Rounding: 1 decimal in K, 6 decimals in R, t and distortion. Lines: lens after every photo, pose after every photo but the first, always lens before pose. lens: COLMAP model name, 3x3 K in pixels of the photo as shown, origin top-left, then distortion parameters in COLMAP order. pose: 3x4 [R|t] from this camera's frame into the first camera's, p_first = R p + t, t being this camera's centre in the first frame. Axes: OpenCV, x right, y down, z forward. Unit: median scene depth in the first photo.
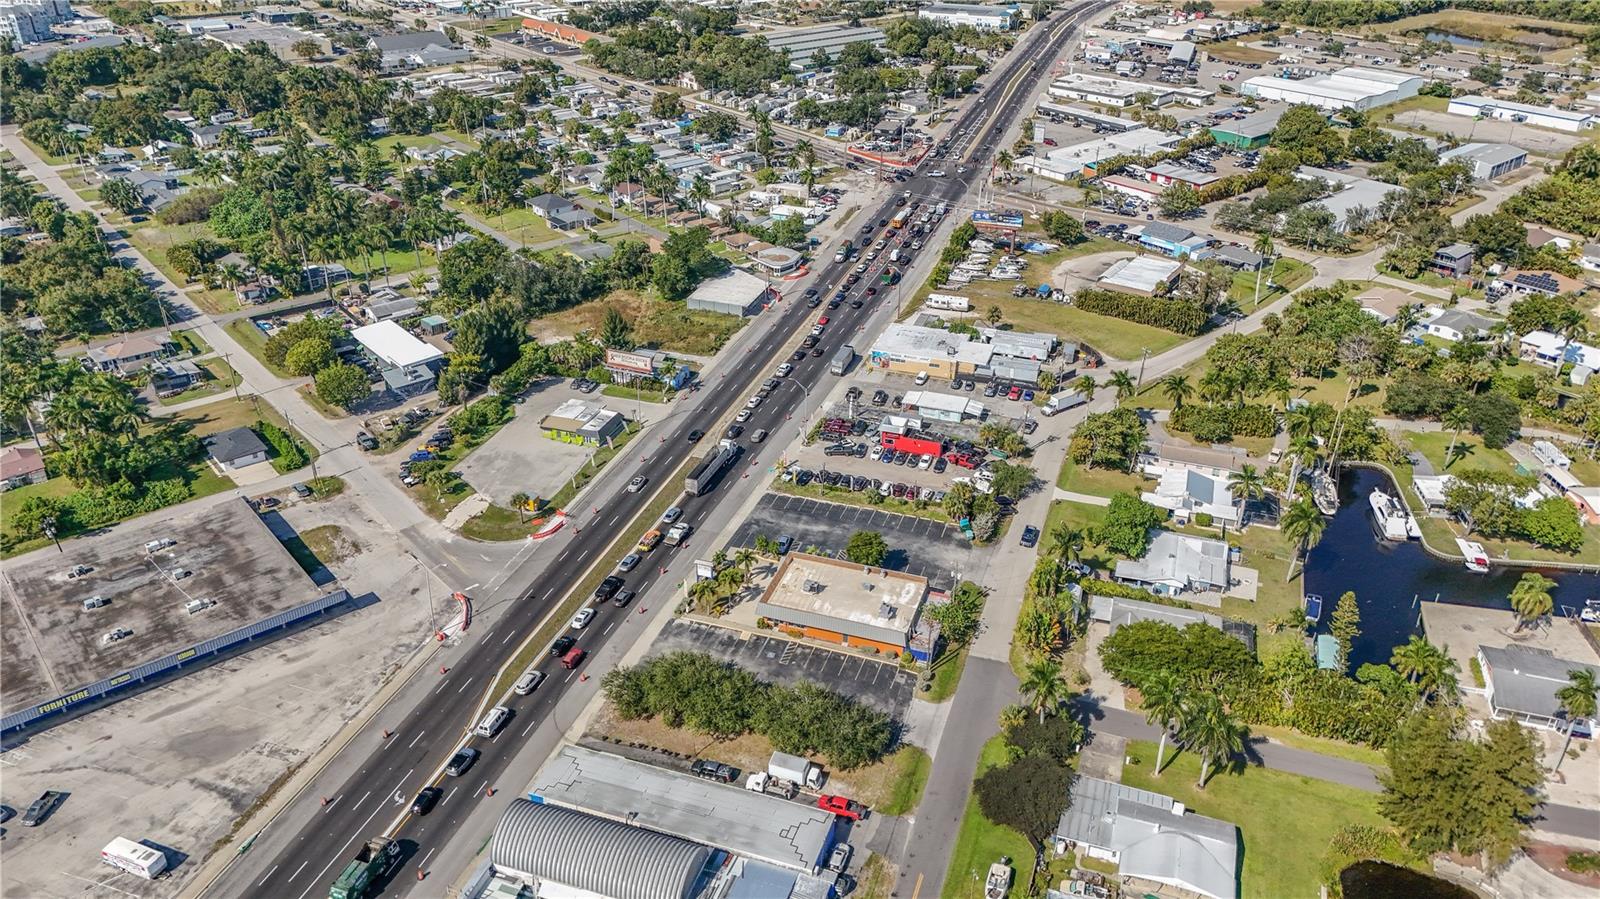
lens RADIAL K [[1168.2, 0, 807.3], [0, 1168.2, 445.9], [0, 0, 1]] dist [0.067134, -0.064537]
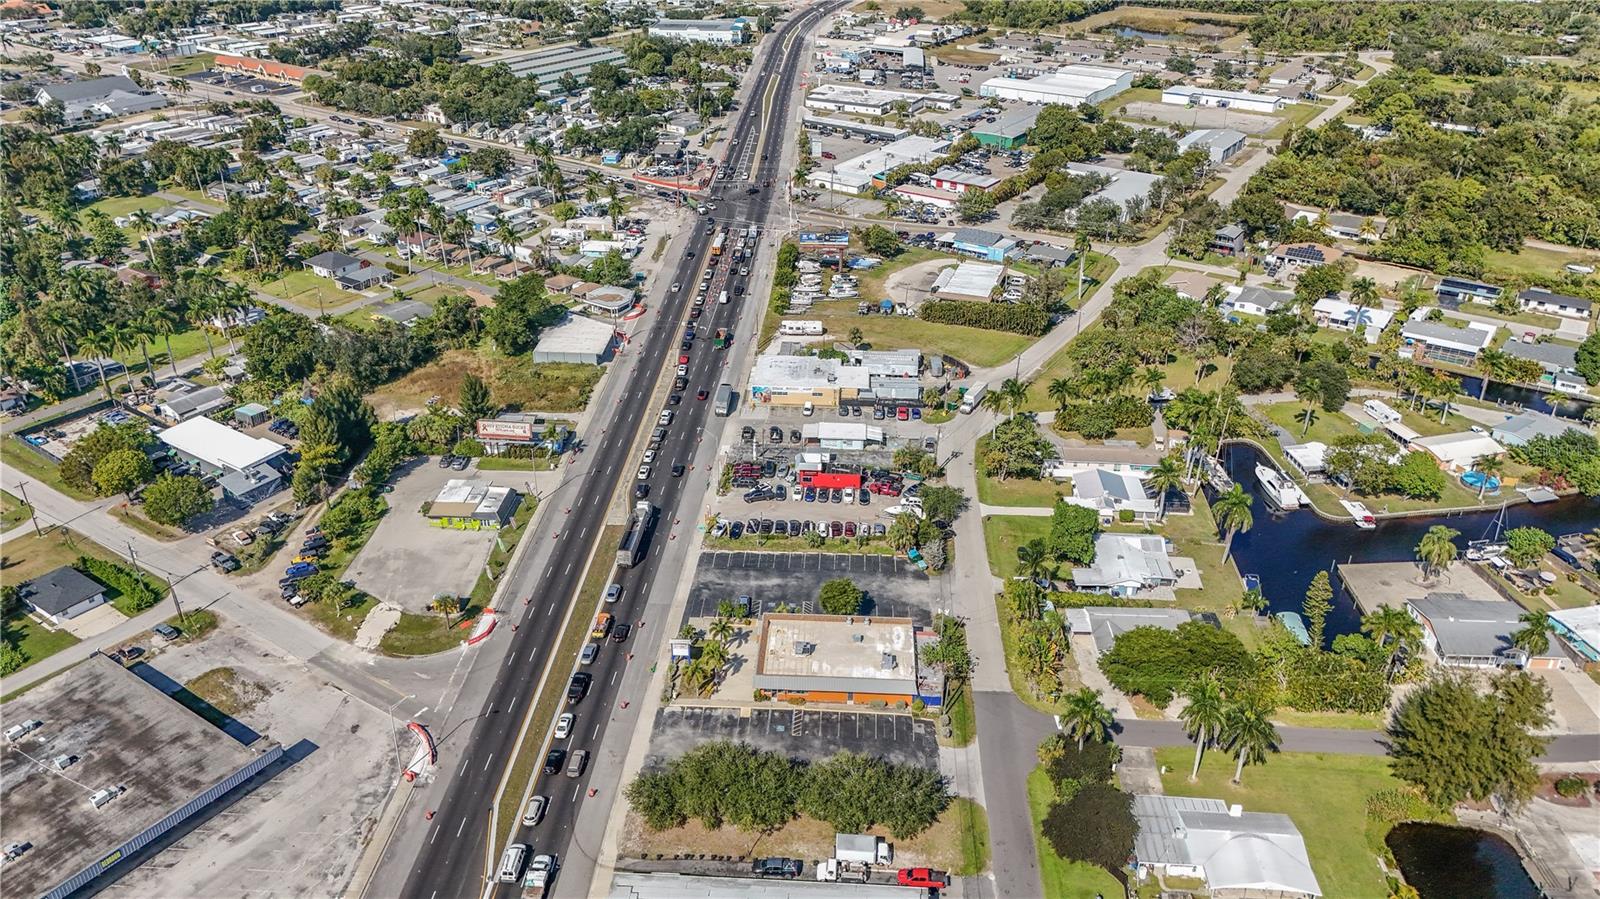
lens RADIAL K [[1168.2, 0, 807.3], [0, 1168.2, 445.9], [0, 0, 1]] dist [0.067134, -0.064537]
pose [[0.964263, -0.129007, 0.231420, -0.122201], [0.130606, 0.991398, 0.008464, -0.032381], [-0.230521, 0.022063, 0.972817, 0.040543]]
